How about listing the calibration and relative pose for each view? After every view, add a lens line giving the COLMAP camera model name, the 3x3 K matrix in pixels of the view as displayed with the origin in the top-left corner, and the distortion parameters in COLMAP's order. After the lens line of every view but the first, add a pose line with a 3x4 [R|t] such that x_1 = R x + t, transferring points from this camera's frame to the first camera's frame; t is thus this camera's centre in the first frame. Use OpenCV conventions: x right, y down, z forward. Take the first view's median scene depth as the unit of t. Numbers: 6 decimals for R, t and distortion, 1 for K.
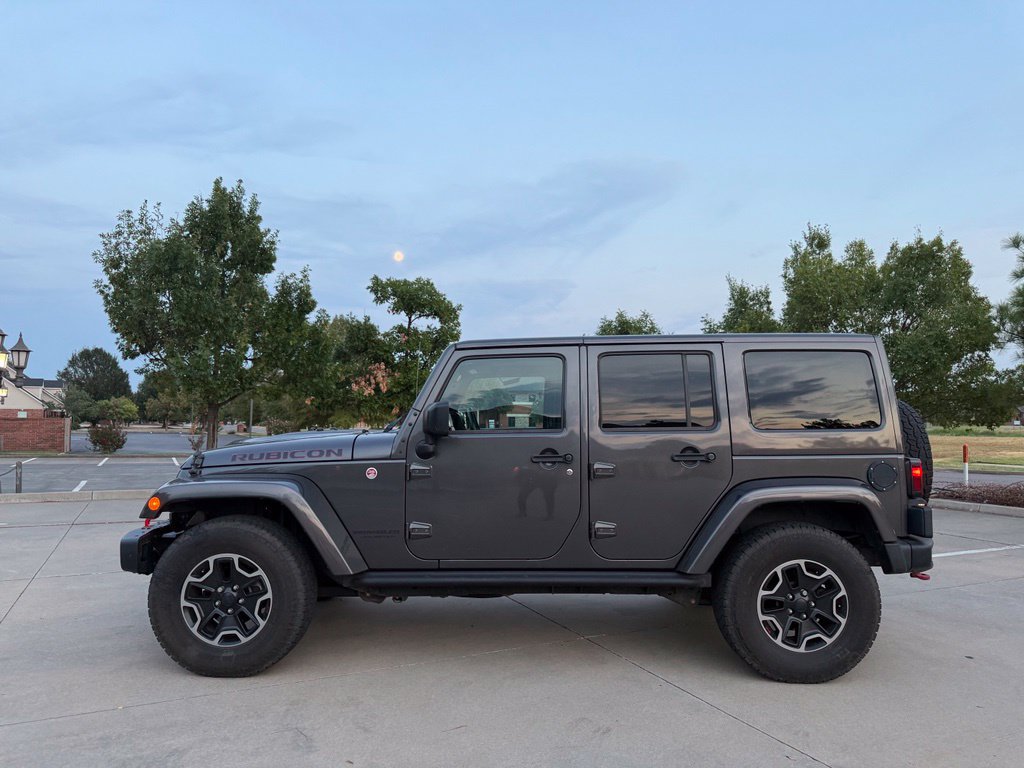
lens RADIAL K [[714.9, 0, 507.5], [0, 714.9, 384.2], [0, 0, 1]] dist [0.088785, -0.123490]
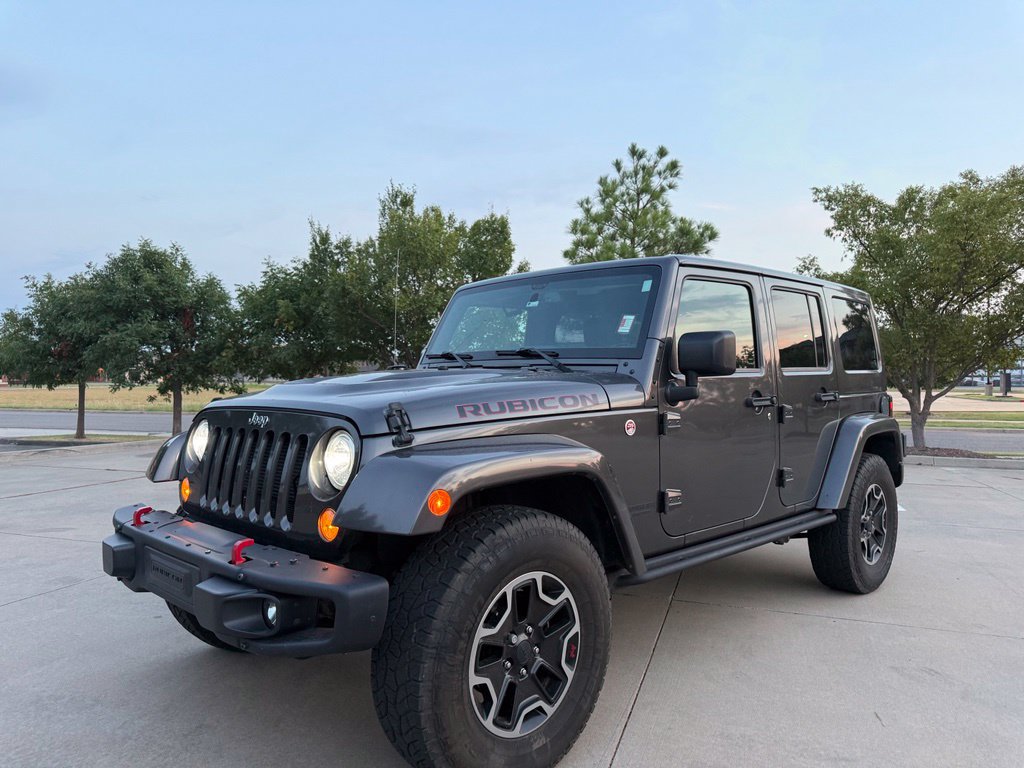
lens RADIAL K [[719.4, 0, 510.8], [0, 719.4, 375.1], [0, 0, 1]] dist [0.057617, -0.075964]
pose [[0.705608, 0.005793, 0.708578, -0.777941], [-0.041150, 0.998614, 0.032813, 0.054628], [-0.707406, -0.052311, 0.704869, 0.589068]]
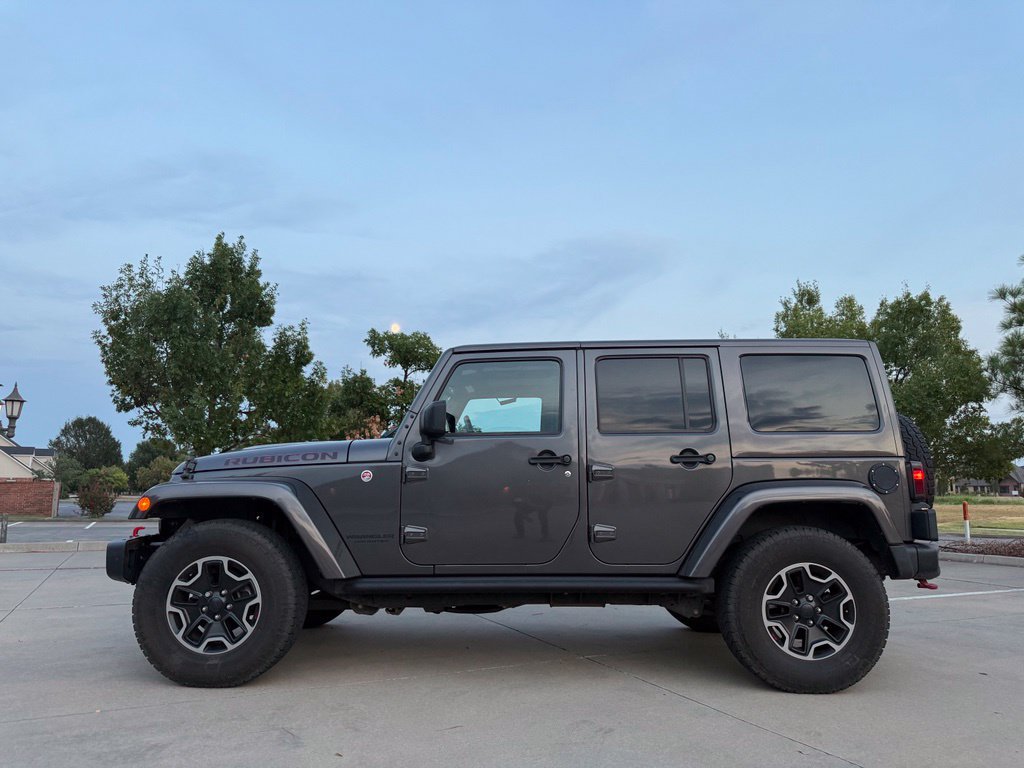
lens RADIAL K [[714.9, 0, 507.5], [0, 714.9, 384.2], [0, 0, 1]] dist [0.088785, -0.123490]
pose [[0.999976, 0.001827, 0.006748, -0.003305], [-0.001162, 0.995252, -0.097323, 0.094663], [-0.006893, 0.097313, 0.995230, 0.006856]]
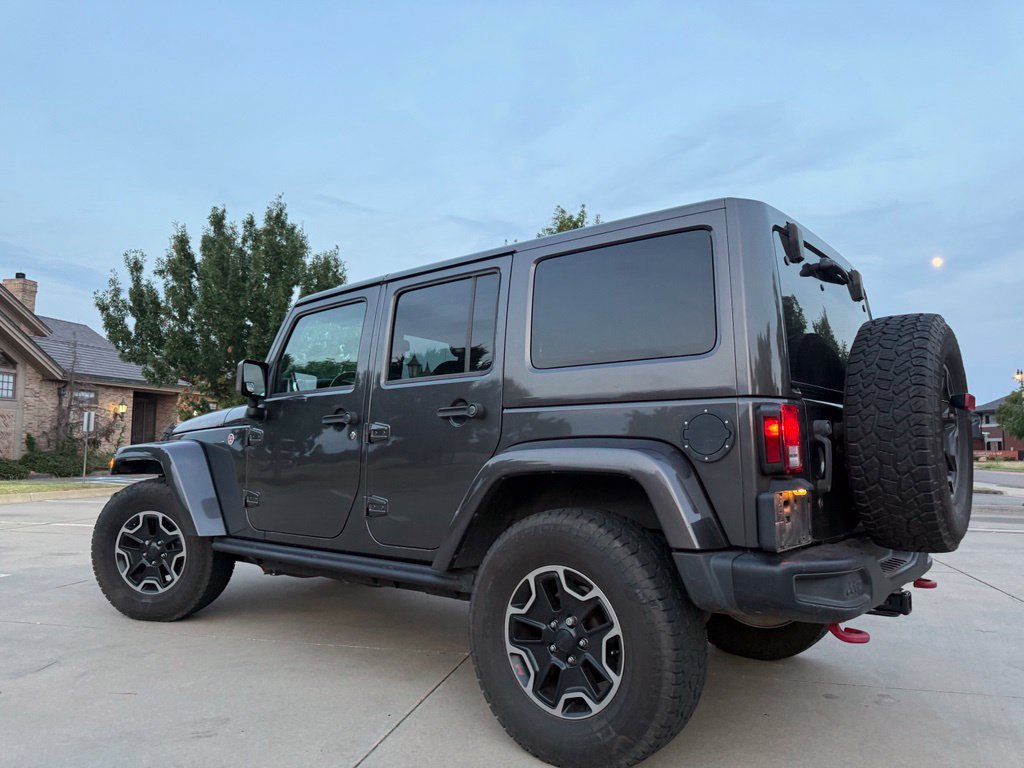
lens RADIAL K [[714.9, 0, 507.5], [0, 714.9, 384.2], [0, 0, 1]] dist [0.088785, -0.123490]
pose [[0.777088, -0.053721, -0.627095, 0.744537], [0.029739, 0.998372, -0.048674, 0.108469], [0.628689, 0.019175, 0.777420, 0.462305]]
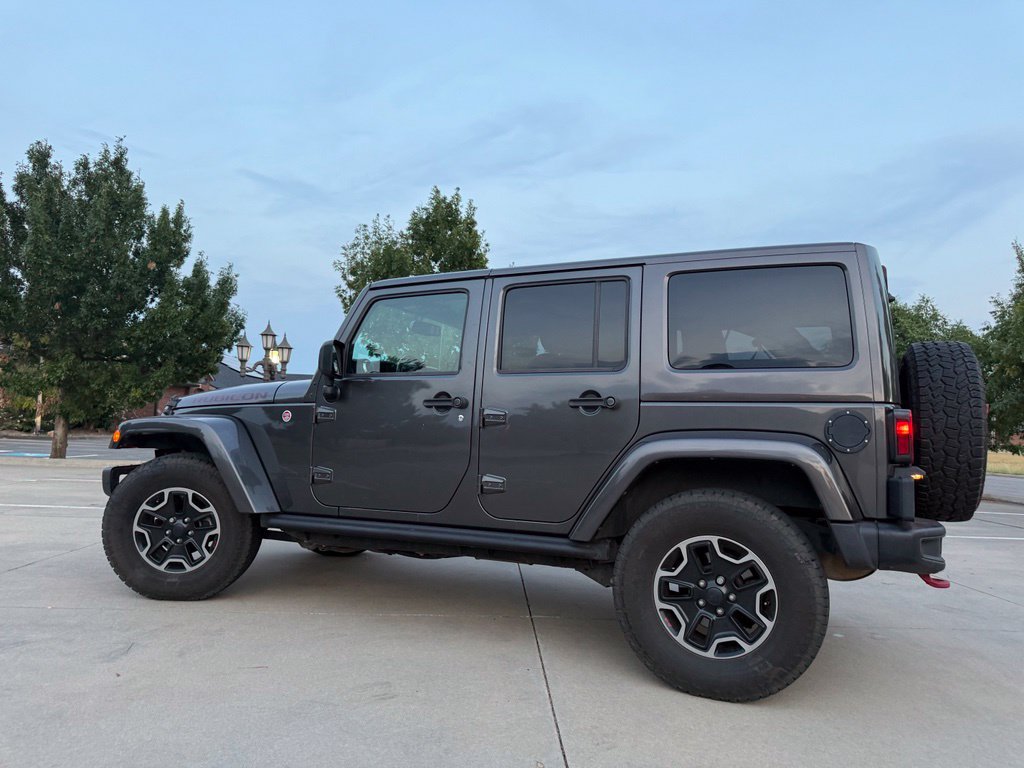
lens RADIAL K [[714.9, 0, 507.5], [0, 714.9, 384.2], [0, 0, 1]] dist [0.088785, -0.123490]
pose [[0.916152, 0.001744, -0.400828, 0.492701], [-0.007672, 0.999884, -0.013185, 0.090512], [0.400759, 0.015155, 0.916058, 0.205578]]
